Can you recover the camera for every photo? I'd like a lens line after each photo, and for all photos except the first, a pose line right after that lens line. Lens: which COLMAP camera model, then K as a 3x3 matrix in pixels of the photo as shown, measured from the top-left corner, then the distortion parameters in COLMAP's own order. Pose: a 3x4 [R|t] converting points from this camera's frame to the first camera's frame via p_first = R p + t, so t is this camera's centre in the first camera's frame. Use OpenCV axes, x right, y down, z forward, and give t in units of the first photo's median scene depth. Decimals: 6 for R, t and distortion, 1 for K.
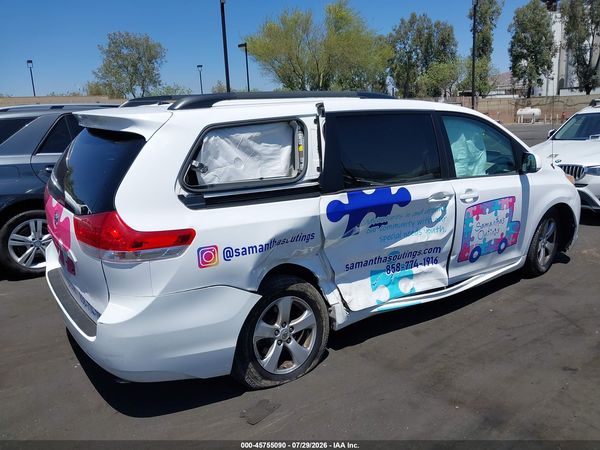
lens RADIAL K [[480.8, 0, 304.6], [0, 480.8, 224.9], [0, 0, 1]] dist [-0.007150, -0.013975]
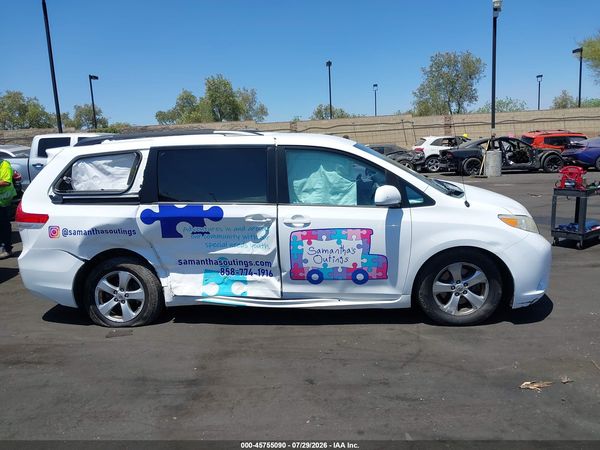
lens RADIAL K [[483.6, 0, 316.6], [0, 483.6, 217.5], [0, 0, 1]] dist [0.133650, -0.254997]
pose [[0.753697, 0.105815, -0.648648, 1.154078], [-0.133624, 0.991011, 0.006401, -0.085523], [0.643495, 0.081851, 0.761061, 0.186590]]
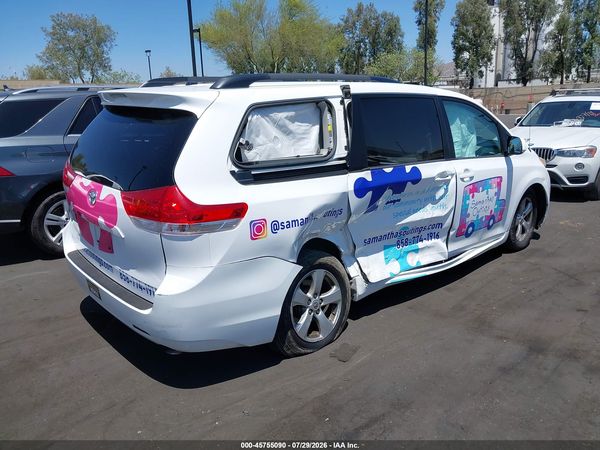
lens RADIAL K [[487.3, 0, 300.0], [0, 487.3, 225.0], [0, 0, 1]] dist [-0.003677, -0.009618]
pose [[0.993405, -0.017388, 0.113333, -0.163386], [0.015481, 0.999724, 0.017688, 0.027560], [-0.113609, -0.015817, 0.993400, -0.048915]]
